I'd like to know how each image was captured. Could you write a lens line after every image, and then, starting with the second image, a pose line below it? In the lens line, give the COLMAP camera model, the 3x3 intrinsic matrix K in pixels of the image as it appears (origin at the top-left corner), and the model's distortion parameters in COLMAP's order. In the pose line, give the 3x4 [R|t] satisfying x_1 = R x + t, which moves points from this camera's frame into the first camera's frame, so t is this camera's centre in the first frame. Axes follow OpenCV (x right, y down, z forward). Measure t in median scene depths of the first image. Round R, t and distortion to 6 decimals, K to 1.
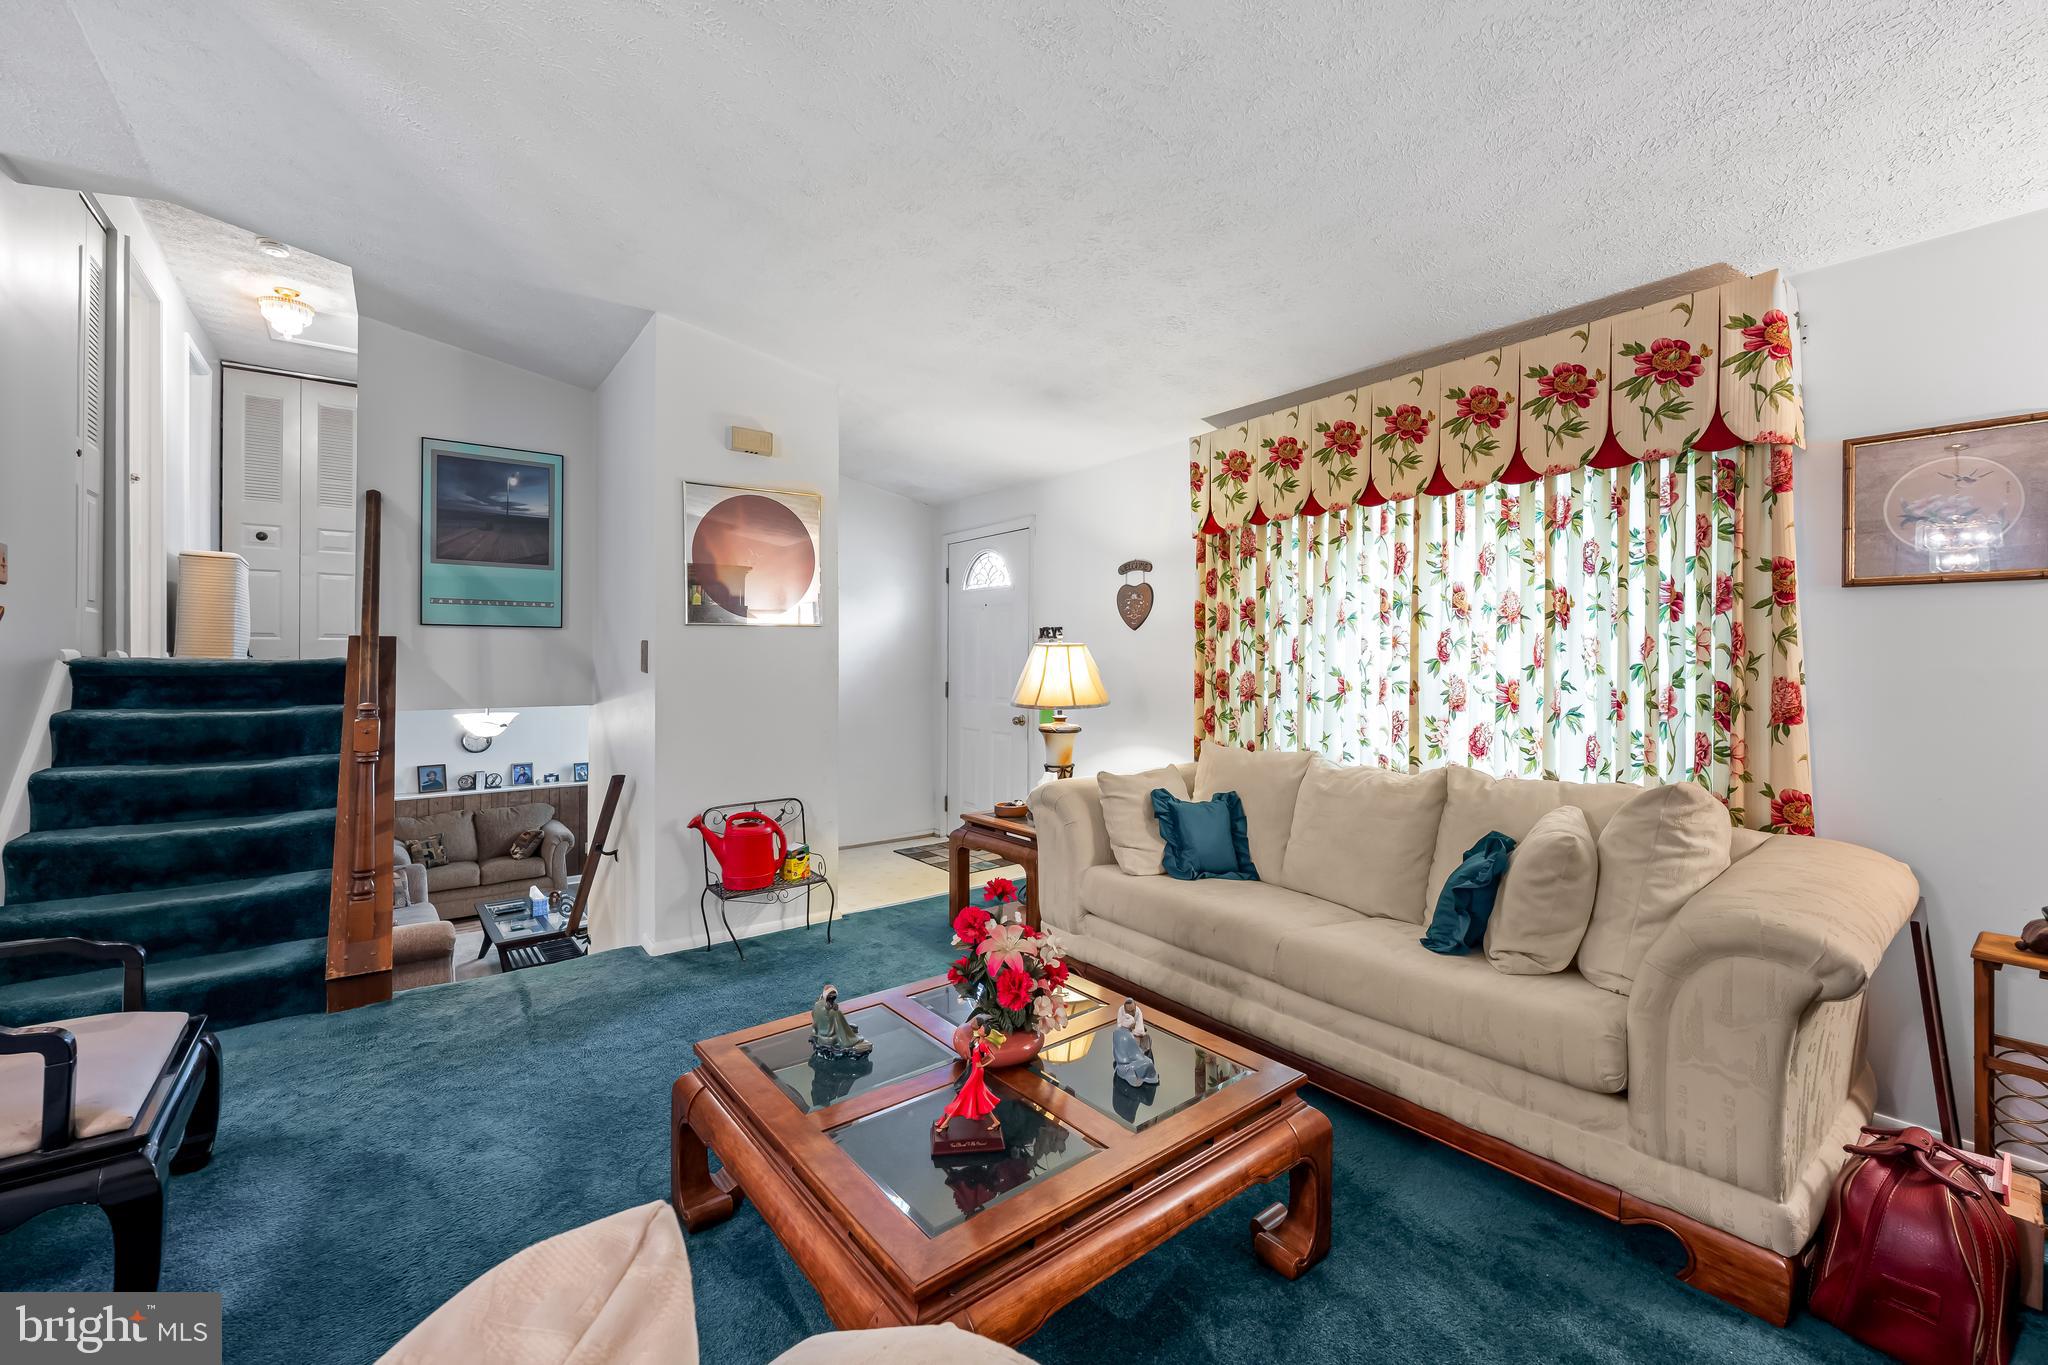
lens RADIAL K [[822.3, 0, 1015.7], [0, 822.3, 658.4], [0, 0, 1]] dist [-0.007627, -0.000050]
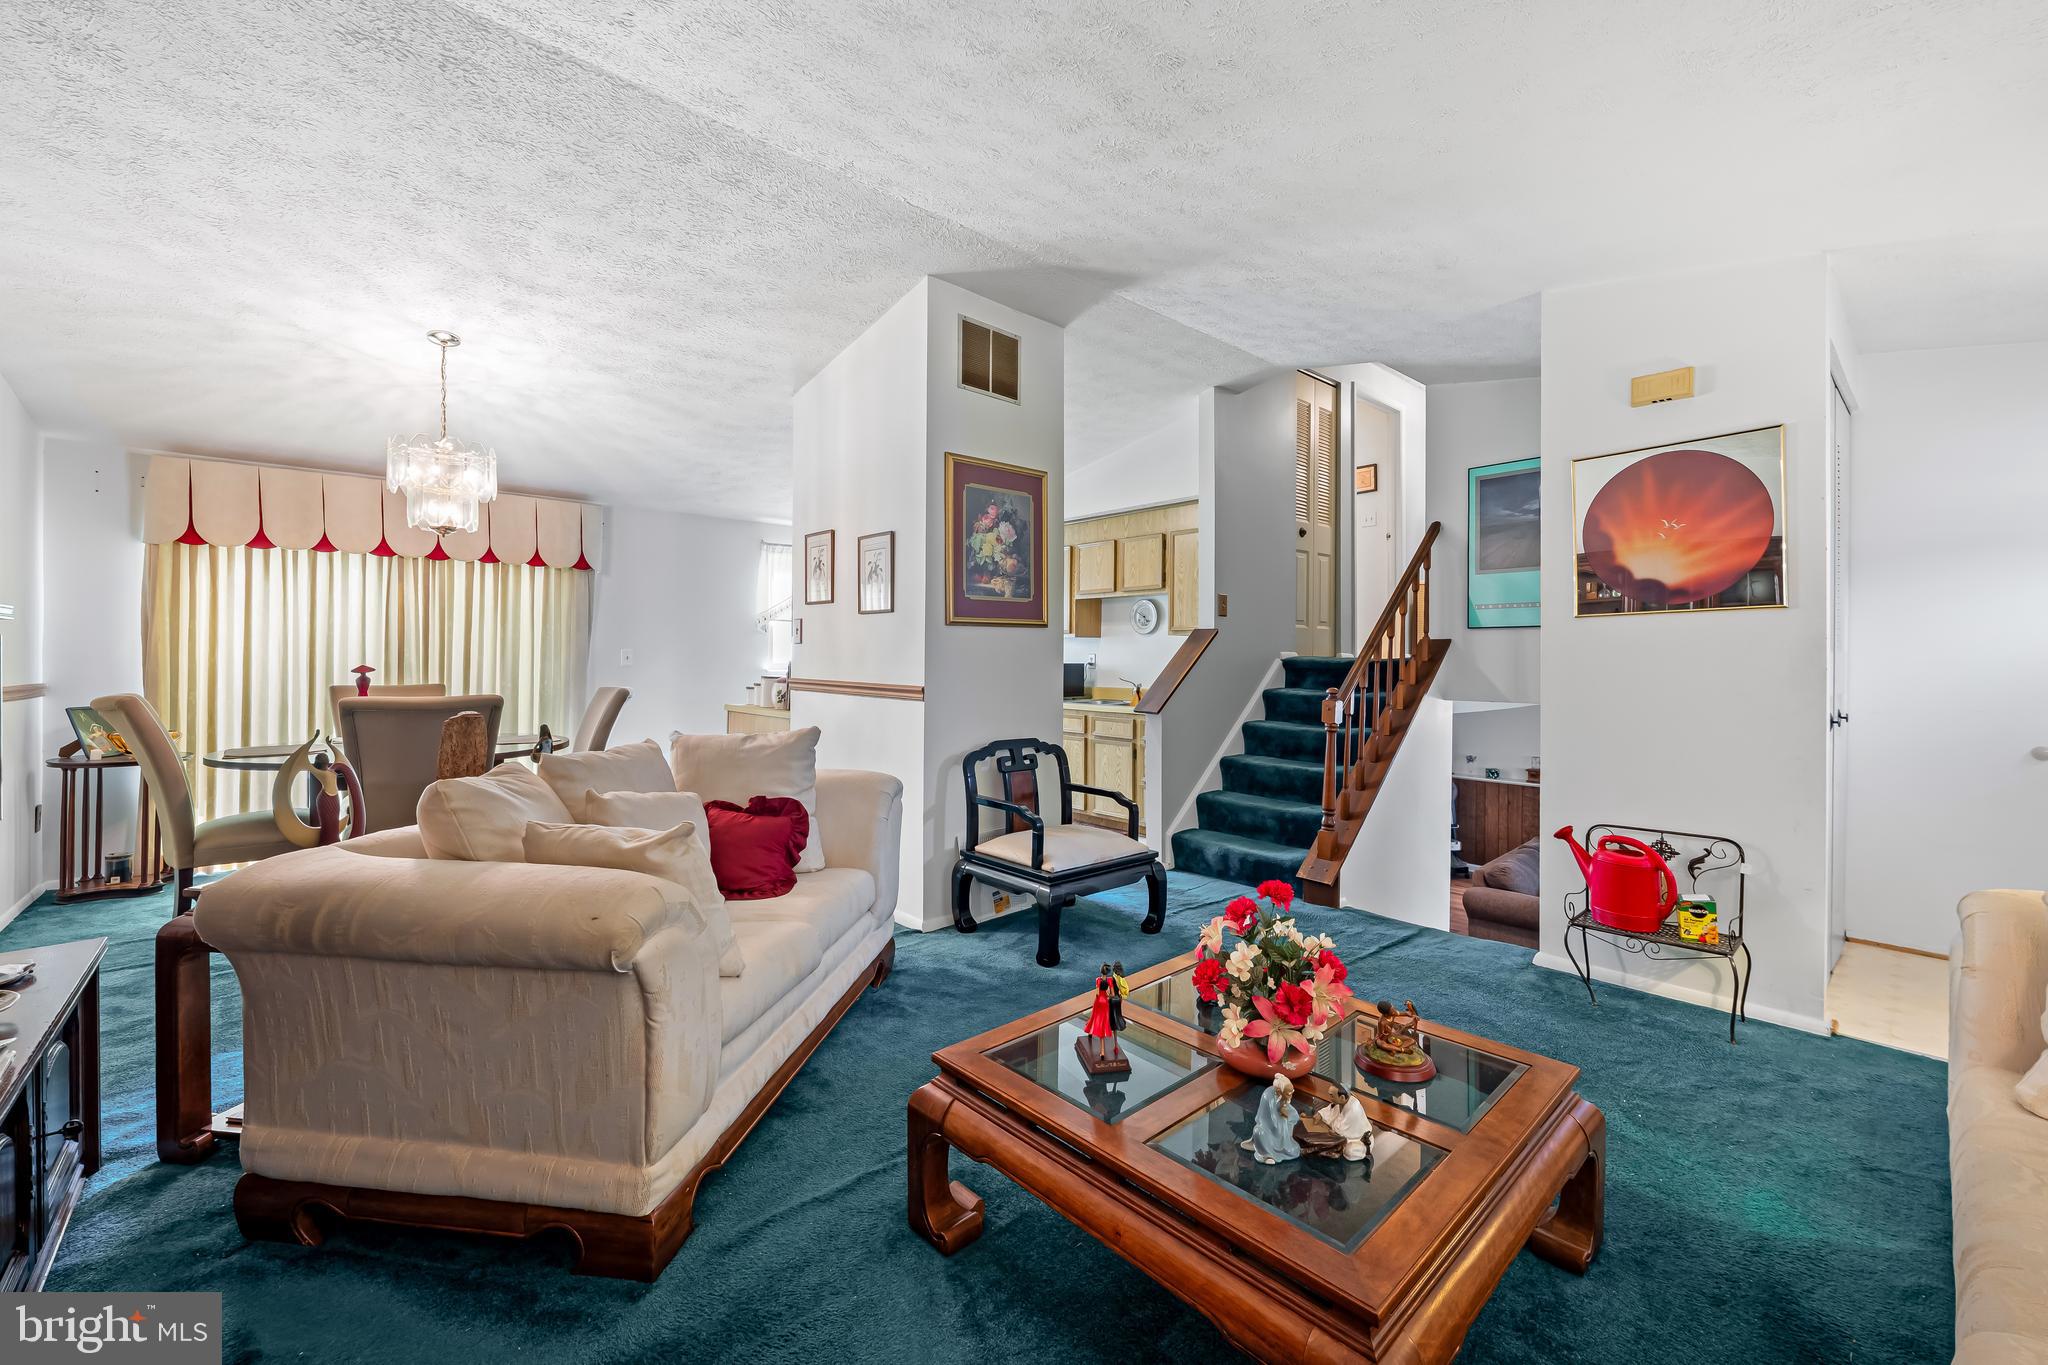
lens RADIAL K [[822.3, 0, 1030.6], [0, 822.3, 660.9], [0, 0, 1]] dist [-0.007627, -0.000050]
pose [[0.085528, -0.000217, -0.996336, 0.548184], [-0.003866, 0.999992, -0.000549, 0.011919], [0.996328, 0.003899, 0.085527, 0.386885]]
